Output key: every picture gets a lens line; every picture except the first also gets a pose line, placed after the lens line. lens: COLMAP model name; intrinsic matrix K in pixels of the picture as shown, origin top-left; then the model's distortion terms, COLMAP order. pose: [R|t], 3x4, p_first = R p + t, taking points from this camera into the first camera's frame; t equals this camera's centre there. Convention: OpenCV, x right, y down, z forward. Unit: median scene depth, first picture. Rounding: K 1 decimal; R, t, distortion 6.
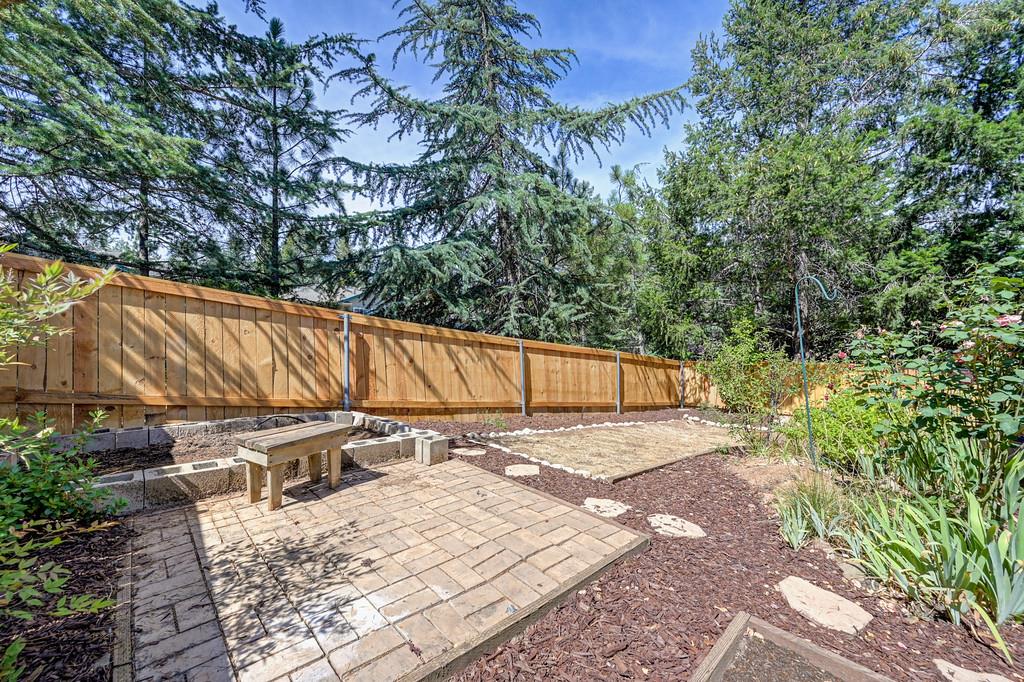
lens RADIAL K [[404.1, 0, 512.6], [0, 404.1, 343.9], [0, 0, 1]] dist [-0.004227, -0.000542]
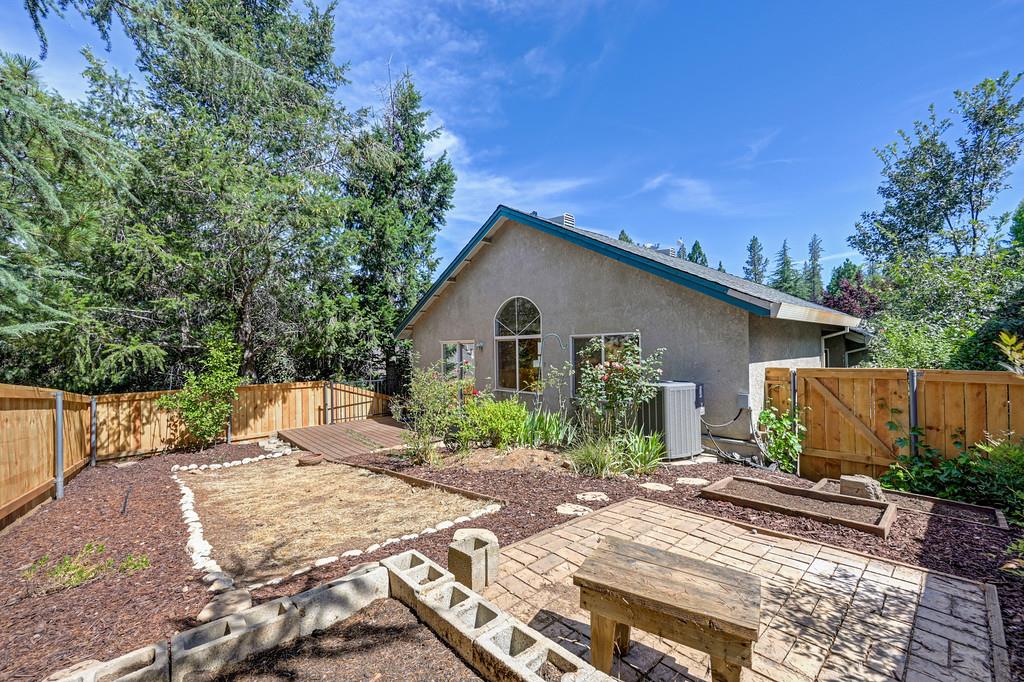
lens RADIAL K [[404.1, 0, 515.8], [0, 404.1, 345.7], [0, 0, 1]] dist [-0.004227, -0.000542]
pose [[0.032495, 0.021497, 0.999241, -1.463688], [0.012099, 0.999687, -0.021900, -0.115989], [-0.999399, 0.012801, 0.032225, 1.570630]]
